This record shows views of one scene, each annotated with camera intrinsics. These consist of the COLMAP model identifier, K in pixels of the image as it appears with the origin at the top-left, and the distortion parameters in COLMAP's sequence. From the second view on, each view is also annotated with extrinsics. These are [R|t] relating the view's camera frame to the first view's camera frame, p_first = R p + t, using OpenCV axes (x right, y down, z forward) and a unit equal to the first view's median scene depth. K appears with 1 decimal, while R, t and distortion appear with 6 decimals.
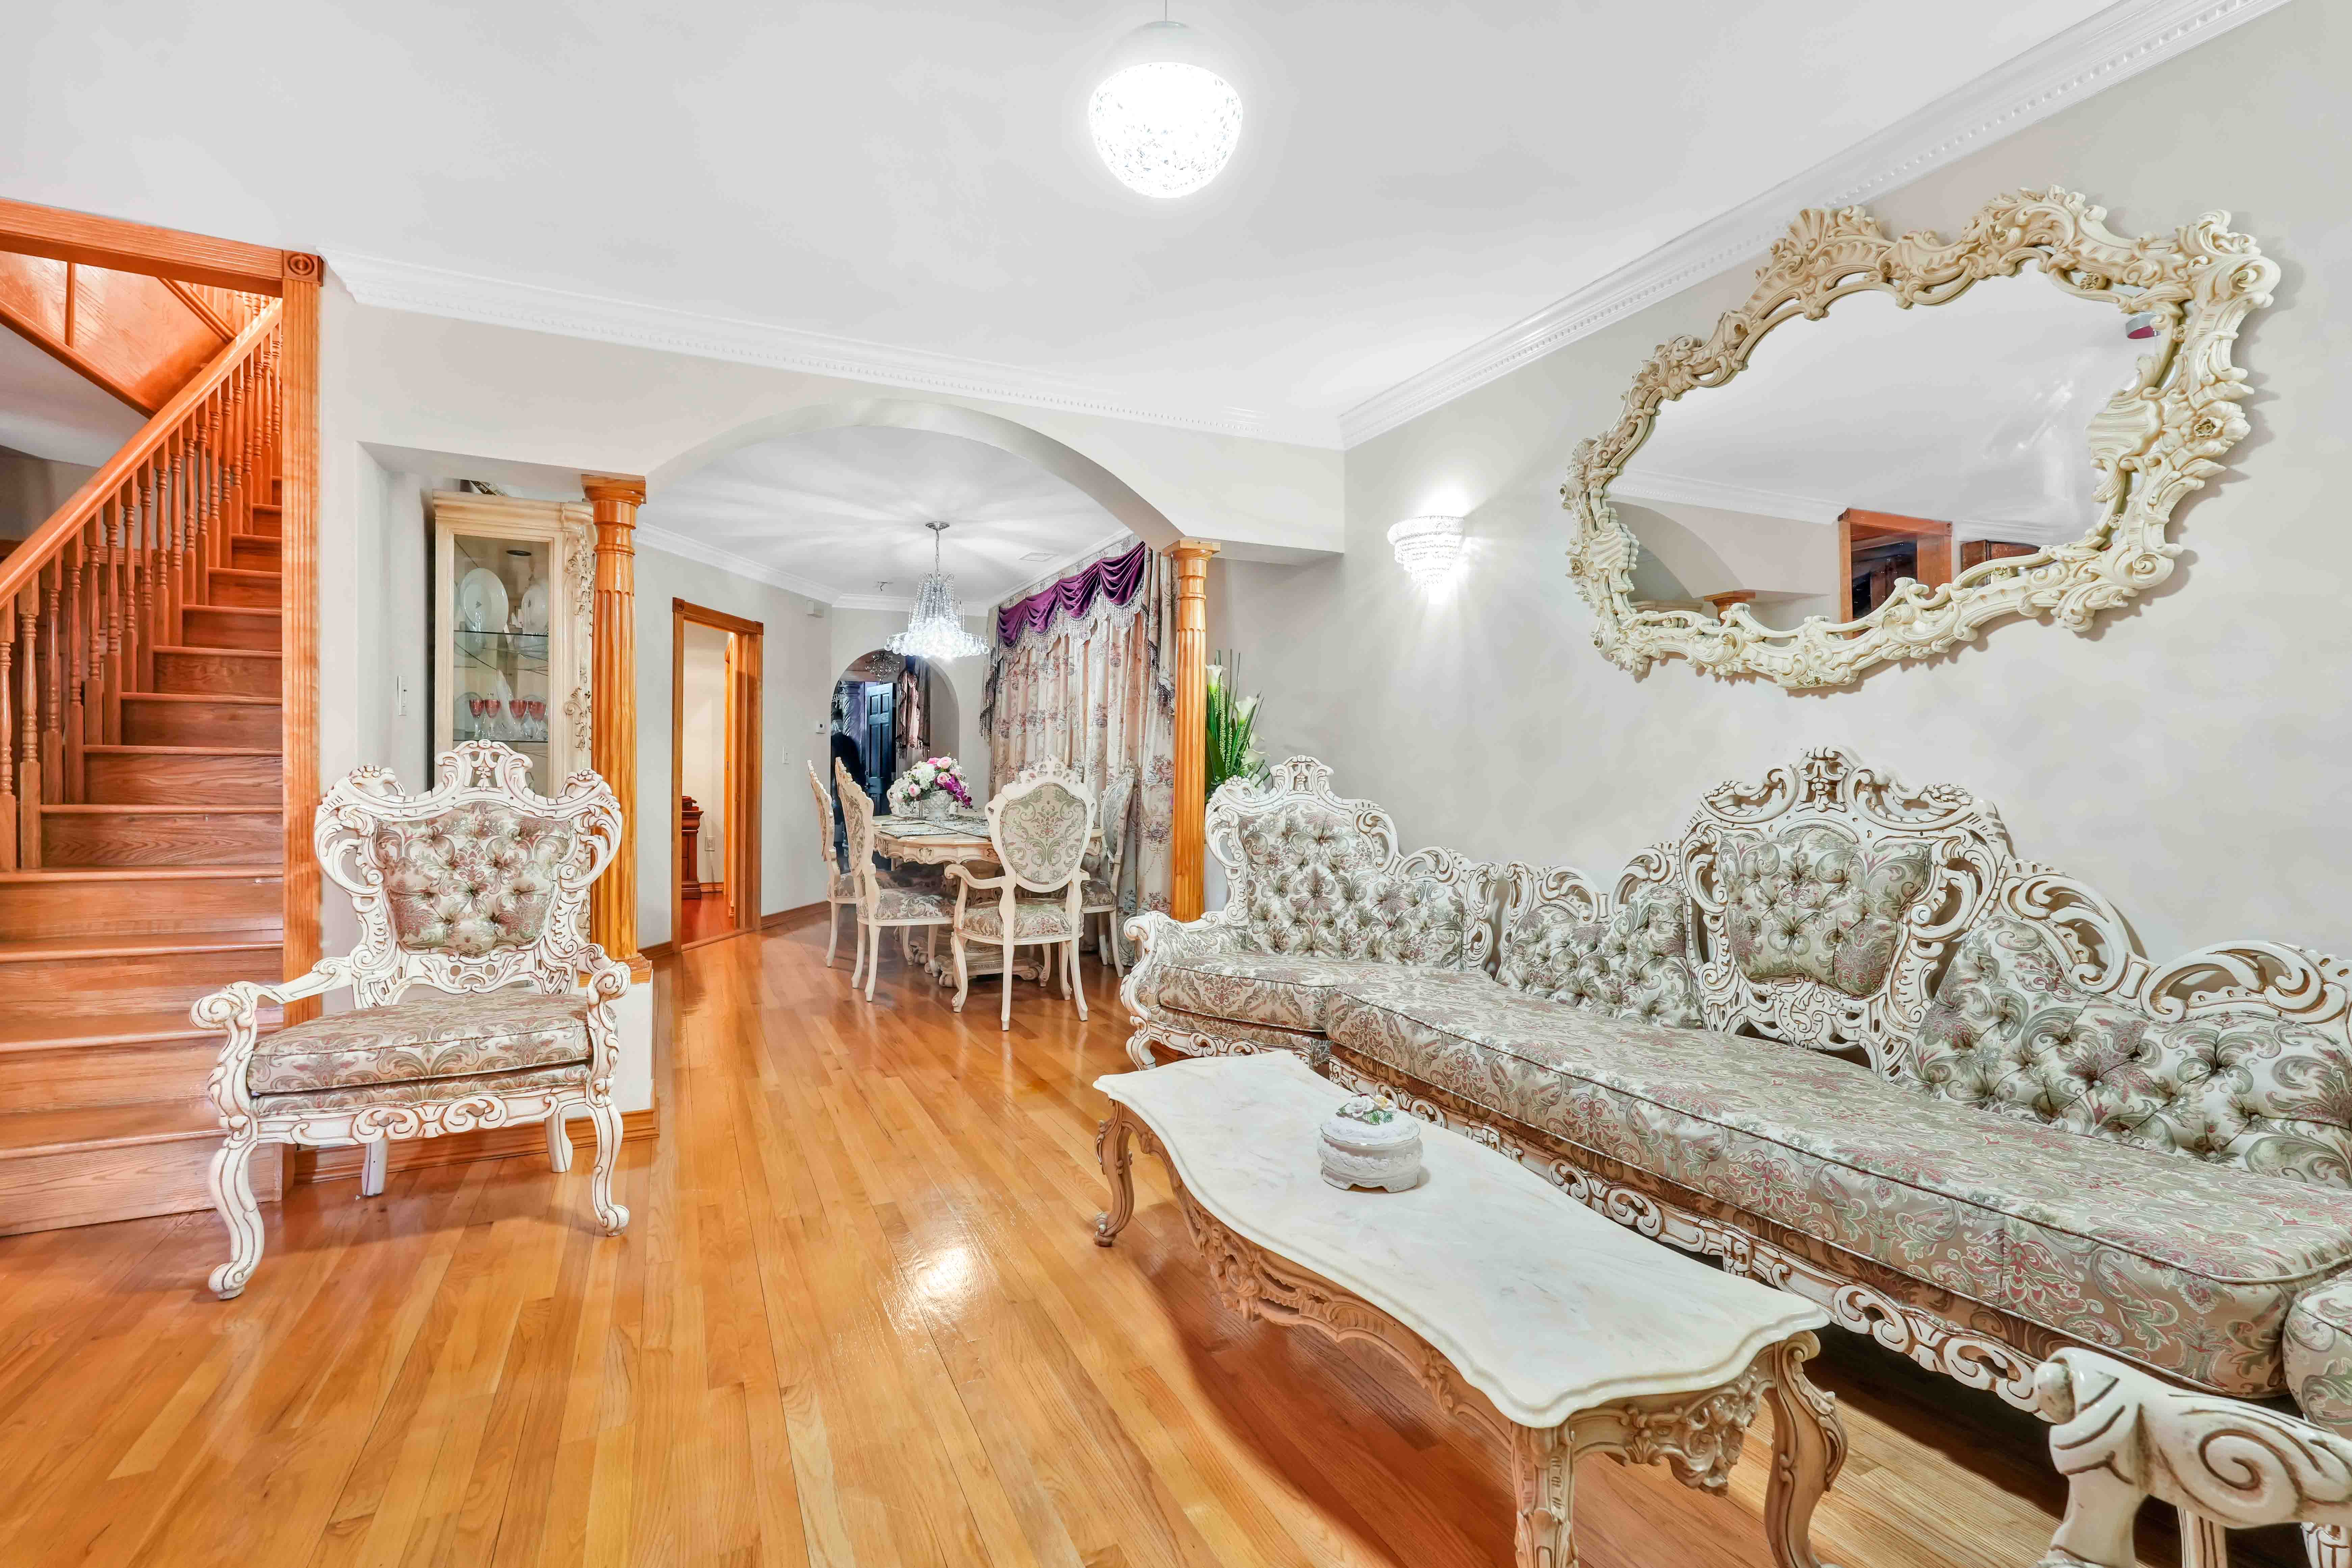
lens RADIAL K [[1034.4, 0, 1179.1], [0, 1034.4, 784.9], [0, 0, 1]] dist [-0.002998, 0.003500]
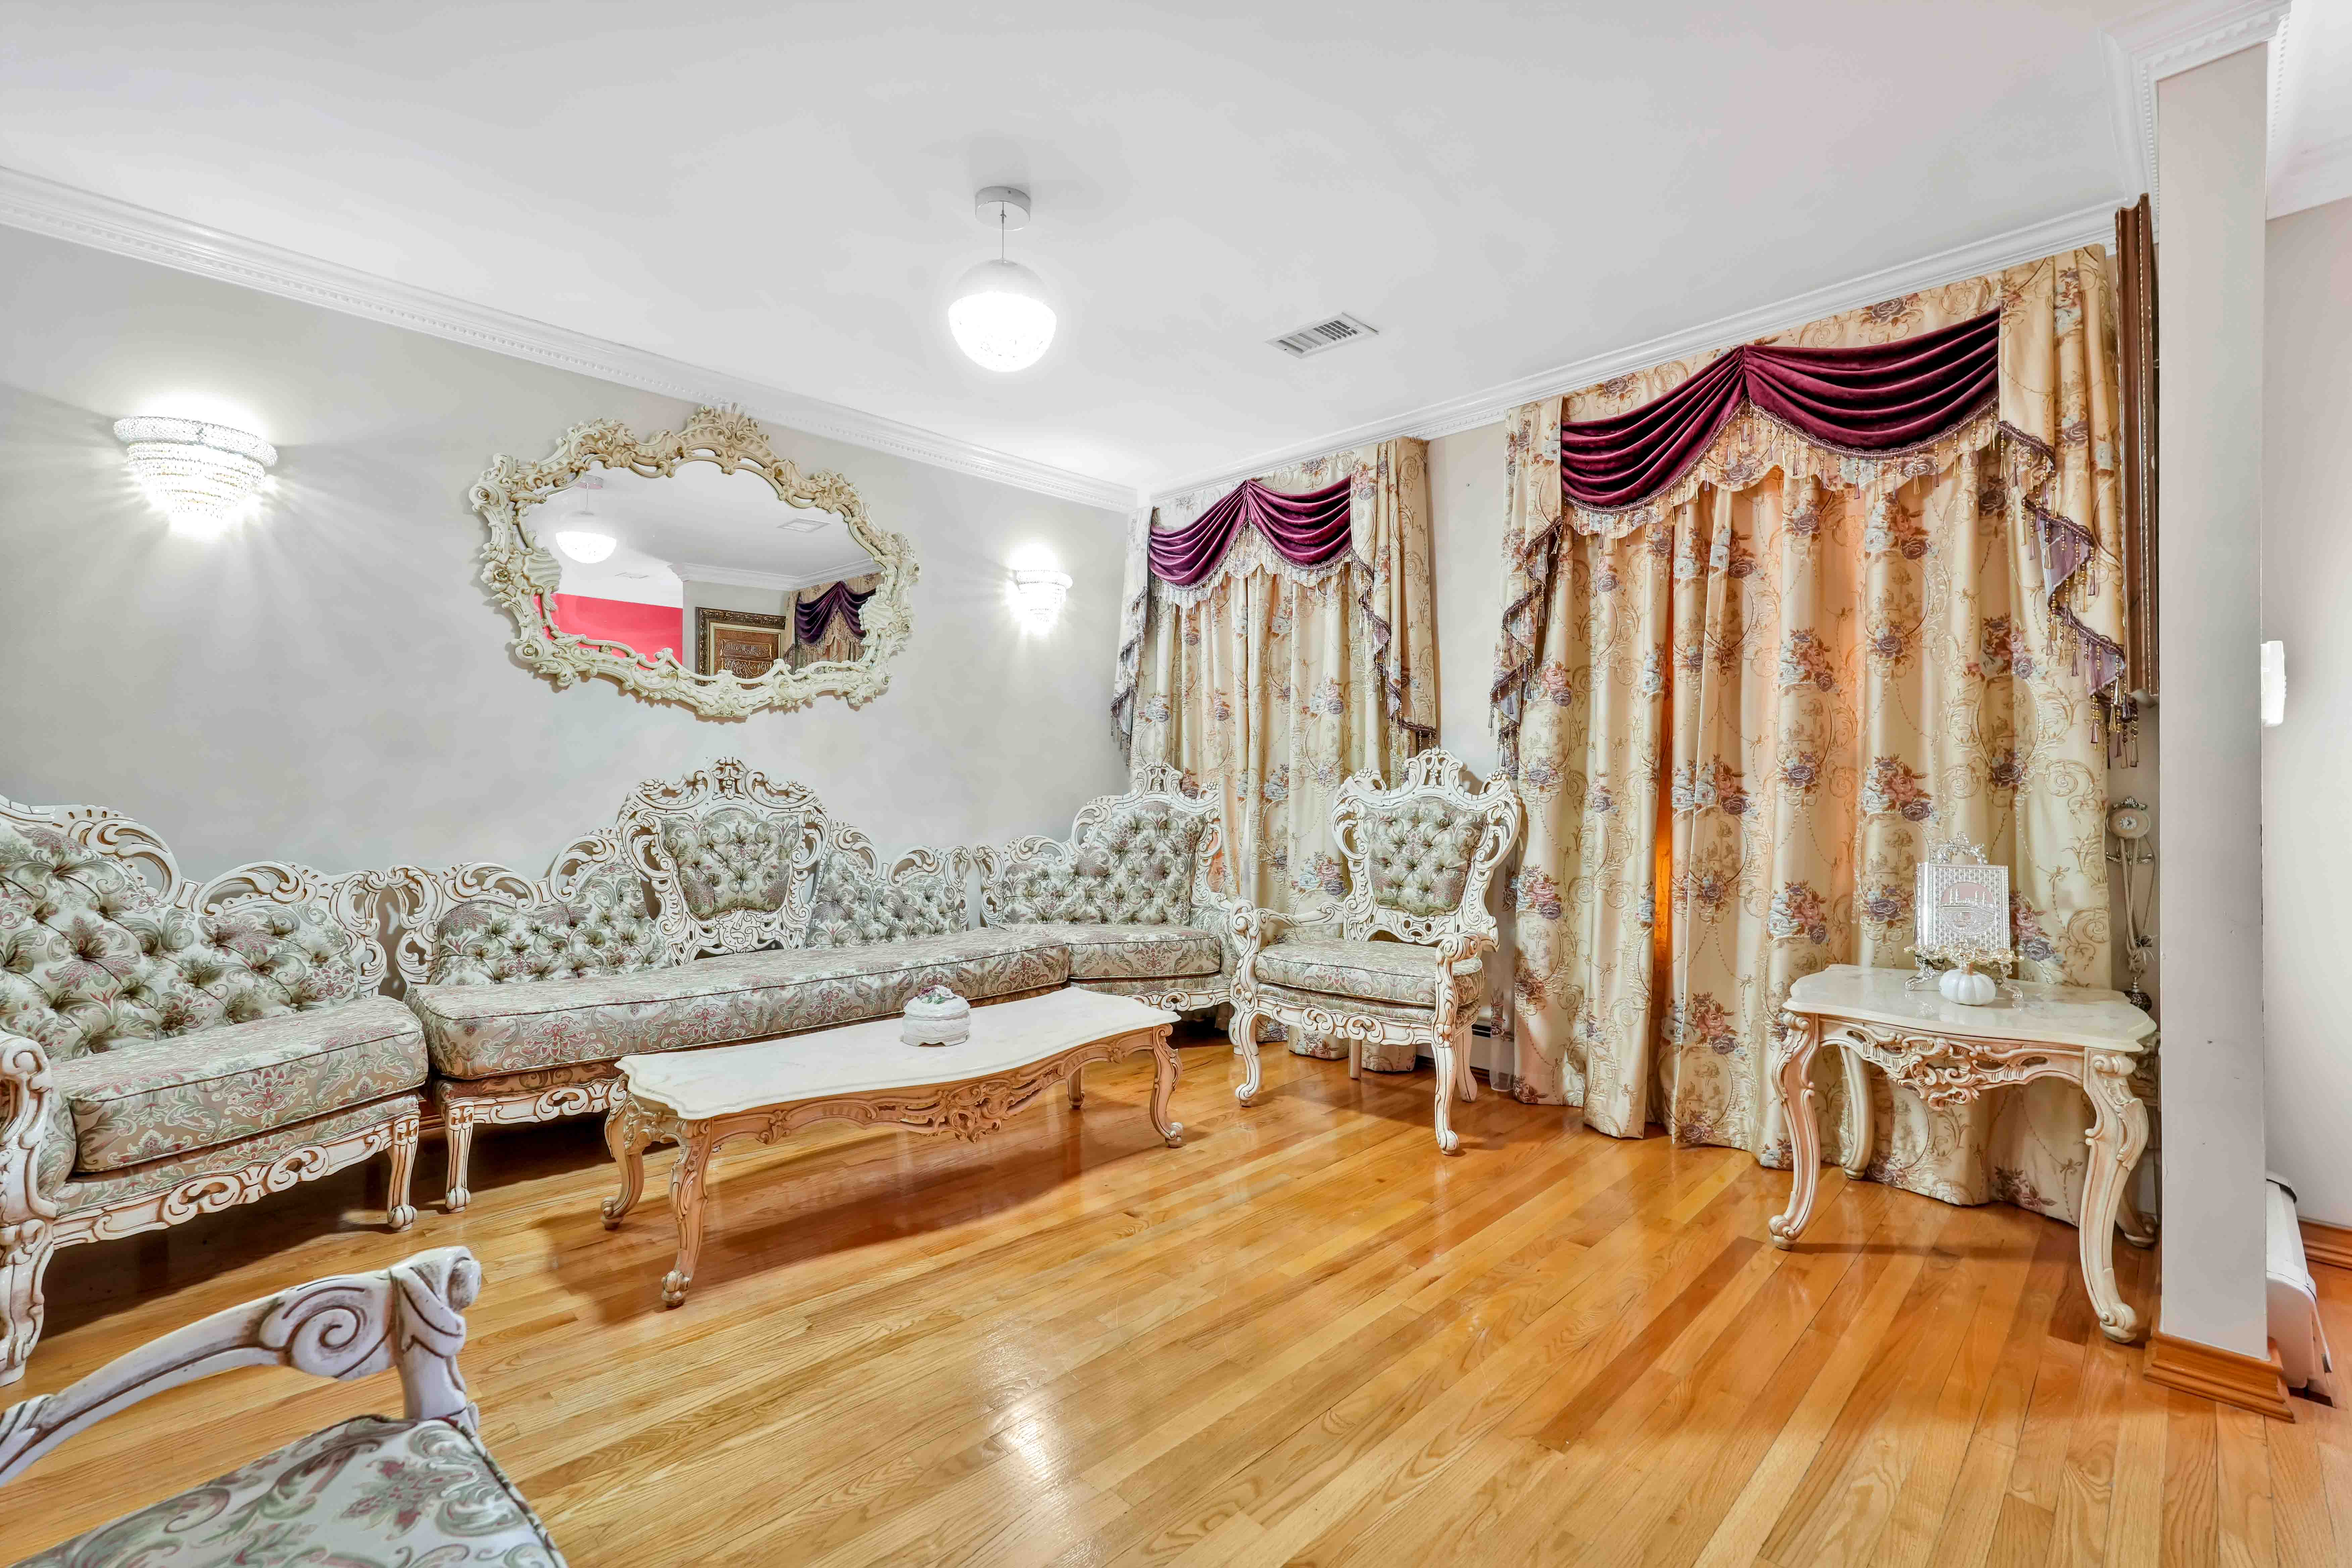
lens RADIAL K [[1034.4, 0, 1165.9], [0, 1034.4, 782.0], [0, 0, 1]] dist [-0.002998, 0.003500]
pose [[-0.315186, -0.001784, 0.949028, -0.987420], [0.000802, 0.999997, 0.002146, -0.002345], [-0.949029, 0.001437, -0.315184, 0.837057]]
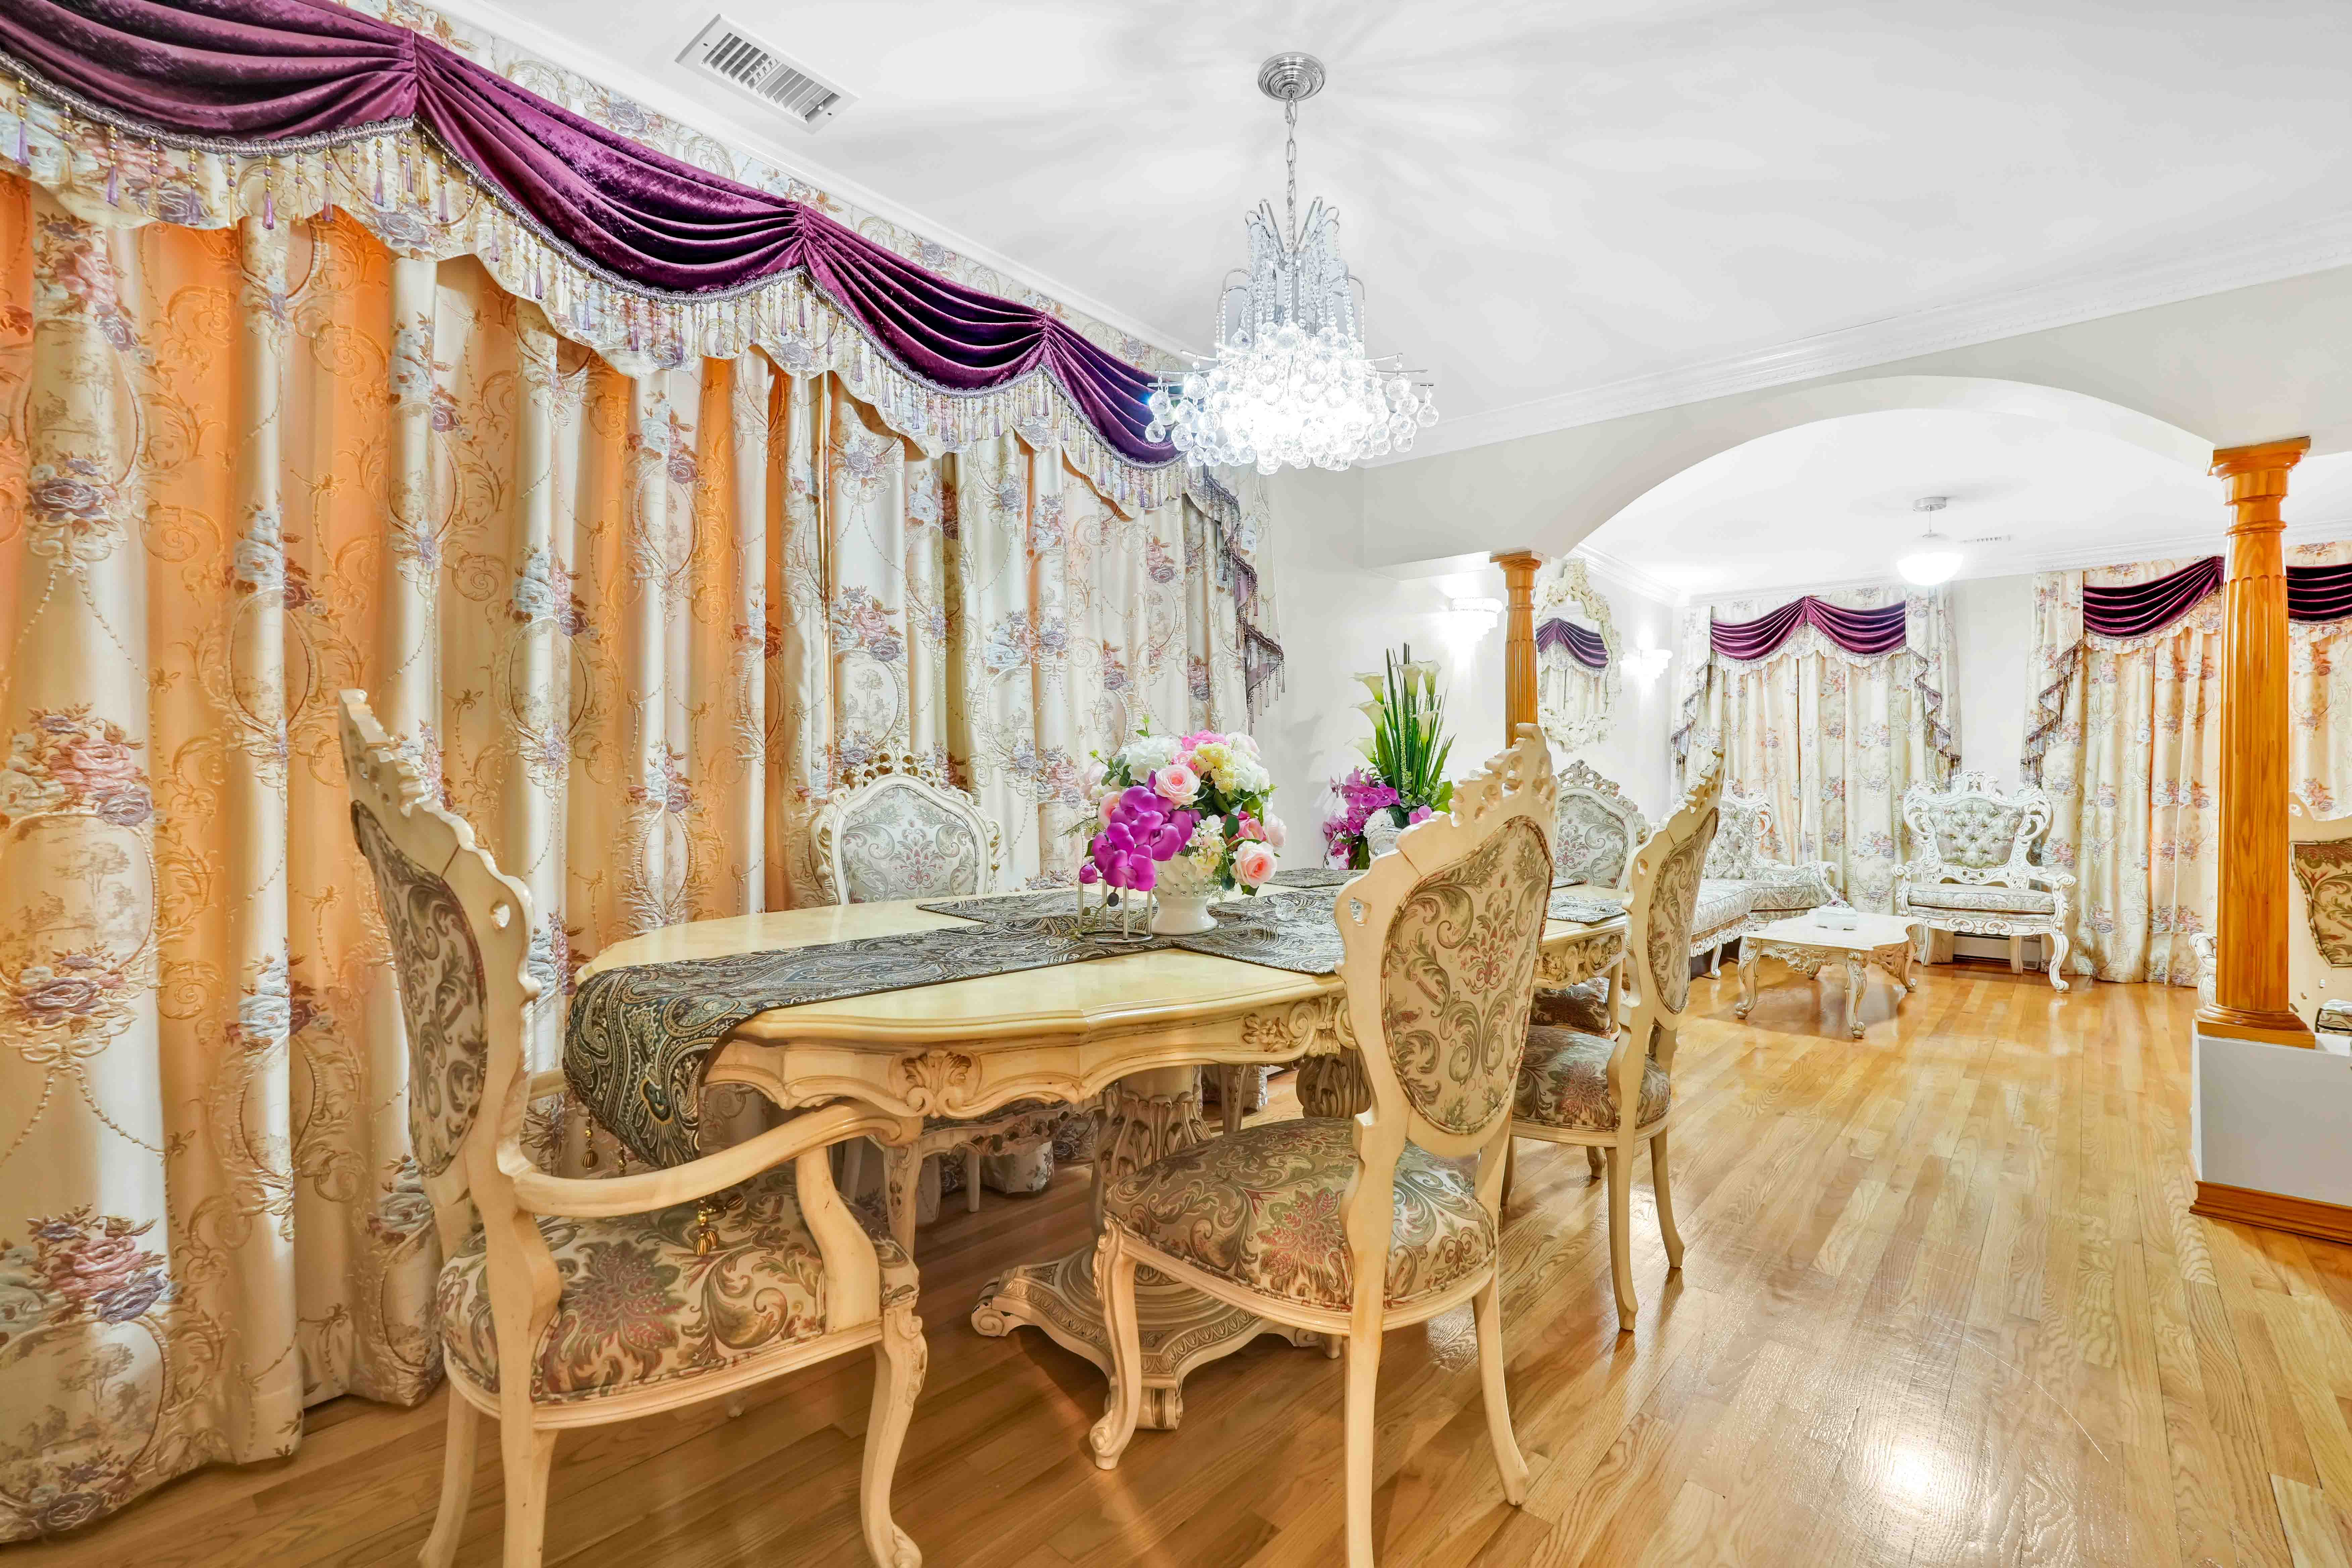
lens RADIAL K [[1034.4, 0, 1177.1], [0, 1034.4, 783.8], [0, 0, 1]] dist [-0.002998, 0.003500]
pose [[-0.374488, -0.008336, 0.927194, -1.298926], [0.001622, 0.999952, 0.009645, -0.039736], [-0.927231, 0.005115, -0.374456, 2.759127]]
